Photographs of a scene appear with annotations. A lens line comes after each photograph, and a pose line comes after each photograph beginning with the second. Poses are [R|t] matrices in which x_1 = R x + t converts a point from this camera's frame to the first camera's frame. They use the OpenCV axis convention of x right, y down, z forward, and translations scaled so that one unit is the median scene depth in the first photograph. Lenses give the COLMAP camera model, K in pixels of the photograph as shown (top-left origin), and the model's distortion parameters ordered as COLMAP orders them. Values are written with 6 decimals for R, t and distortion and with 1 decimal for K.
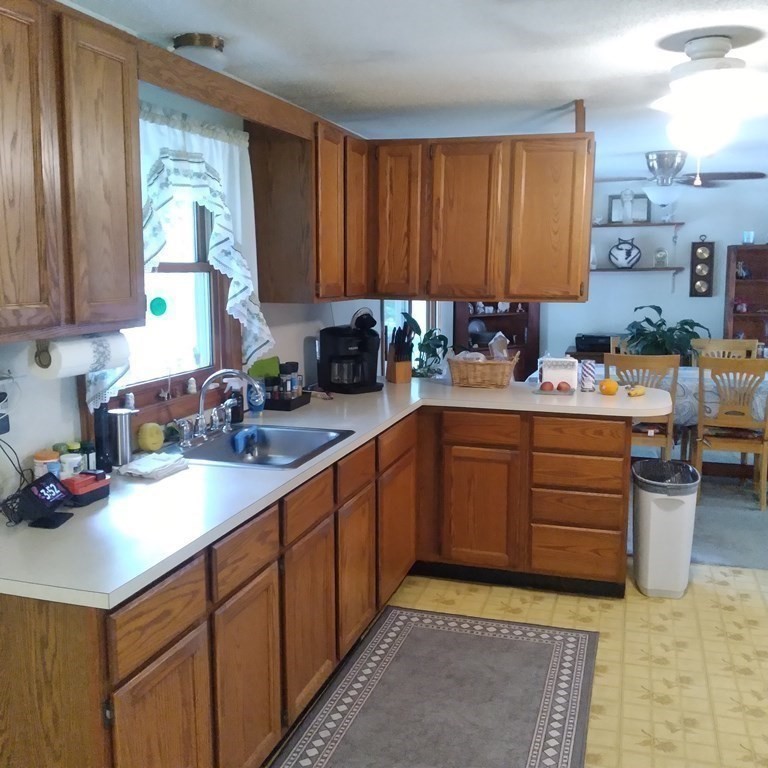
lens RADIAL K [[835.8, 0, 381.8], [0, 835.8, 406.9], [0, 0, 1]] dist [0.078366, -0.148204]
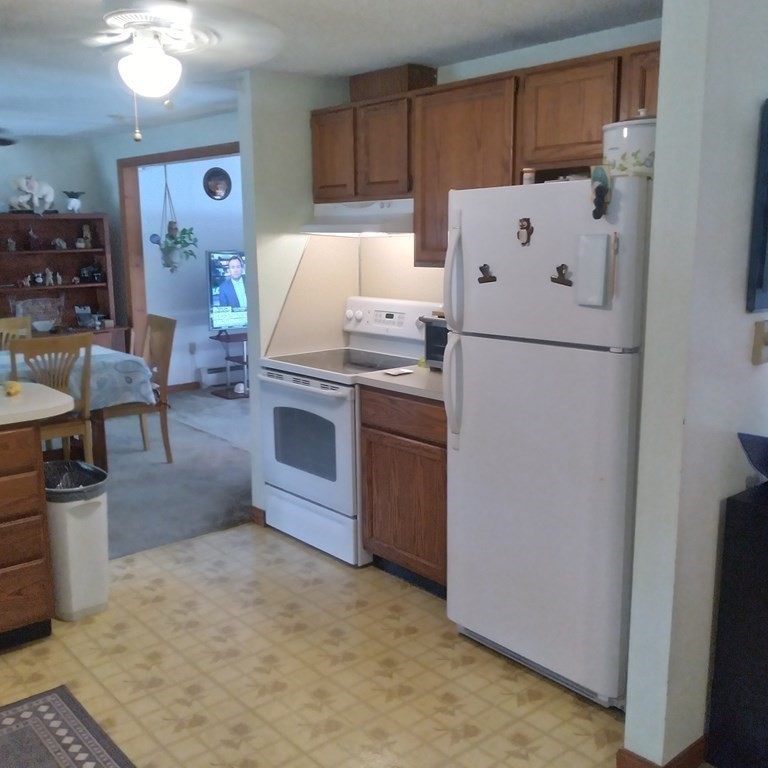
lens RADIAL K [[835.8, 0, 381.8], [0, 835.8, 406.9], [0, 0, 1]] dist [0.078366, -0.148204]
pose [[0.540407, -0.176324, 0.822721, -0.193457], [0.148886, 0.982405, 0.112750, -0.042464], [-0.828126, 0.061561, 0.557151, 0.257574]]
